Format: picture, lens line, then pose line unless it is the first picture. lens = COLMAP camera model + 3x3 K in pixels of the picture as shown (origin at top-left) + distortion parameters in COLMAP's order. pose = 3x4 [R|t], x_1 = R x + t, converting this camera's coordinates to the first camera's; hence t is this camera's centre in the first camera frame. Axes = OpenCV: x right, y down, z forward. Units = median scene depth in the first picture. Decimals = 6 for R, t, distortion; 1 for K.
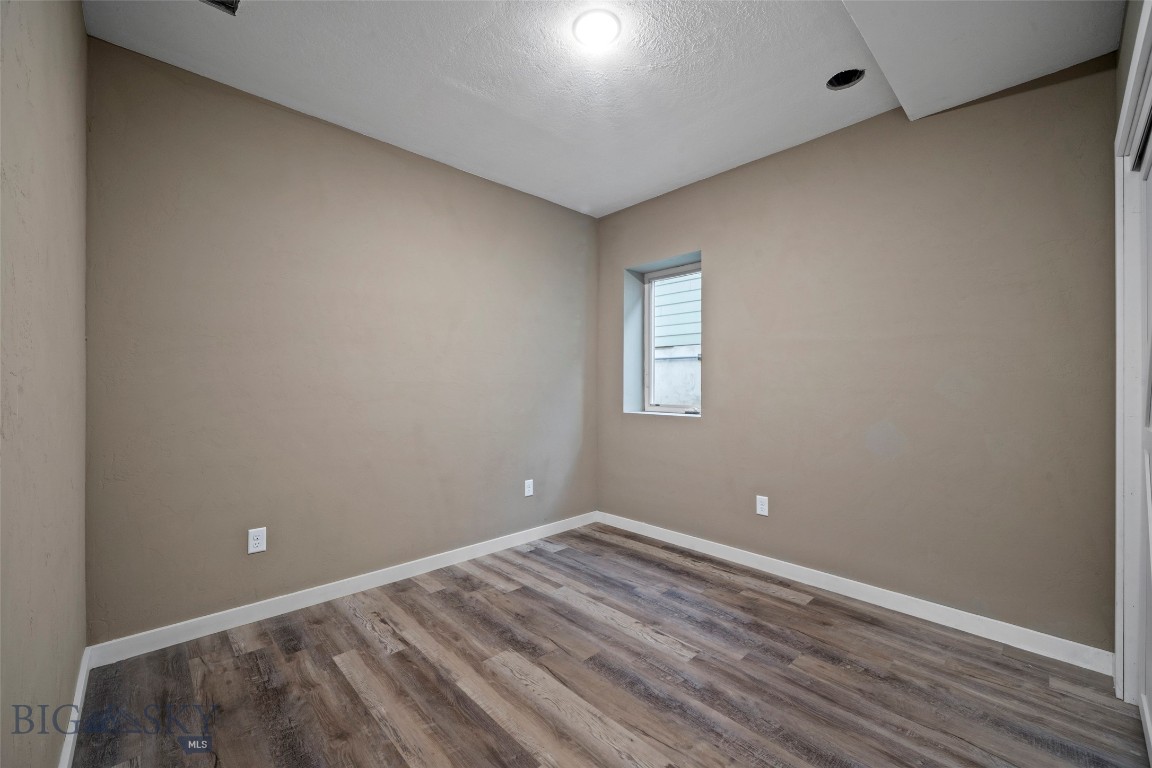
lens RADIAL K [[460.3, 0, 567.8], [0, 460.3, 385.9], [0, 0, 1]] dist [-0.001989, 0.000647]
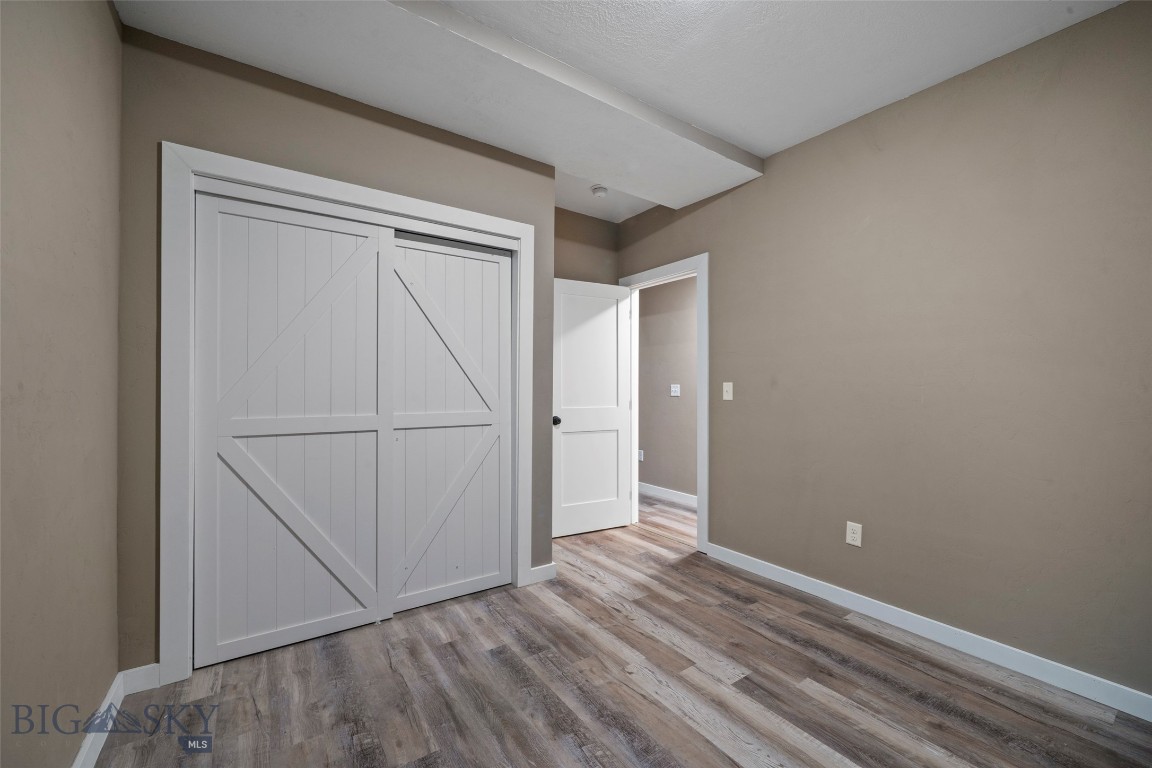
lens RADIAL K [[460.3, 0, 575.1], [0, 460.3, 383.3], [0, 0, 1]] dist [-0.001989, 0.000647]
pose [[-0.990687, -0.005330, 0.136056, 0.171089], [-0.006057, 0.999969, -0.004933, -0.004430], [-0.136025, -0.005711, -0.990689, 1.974520]]
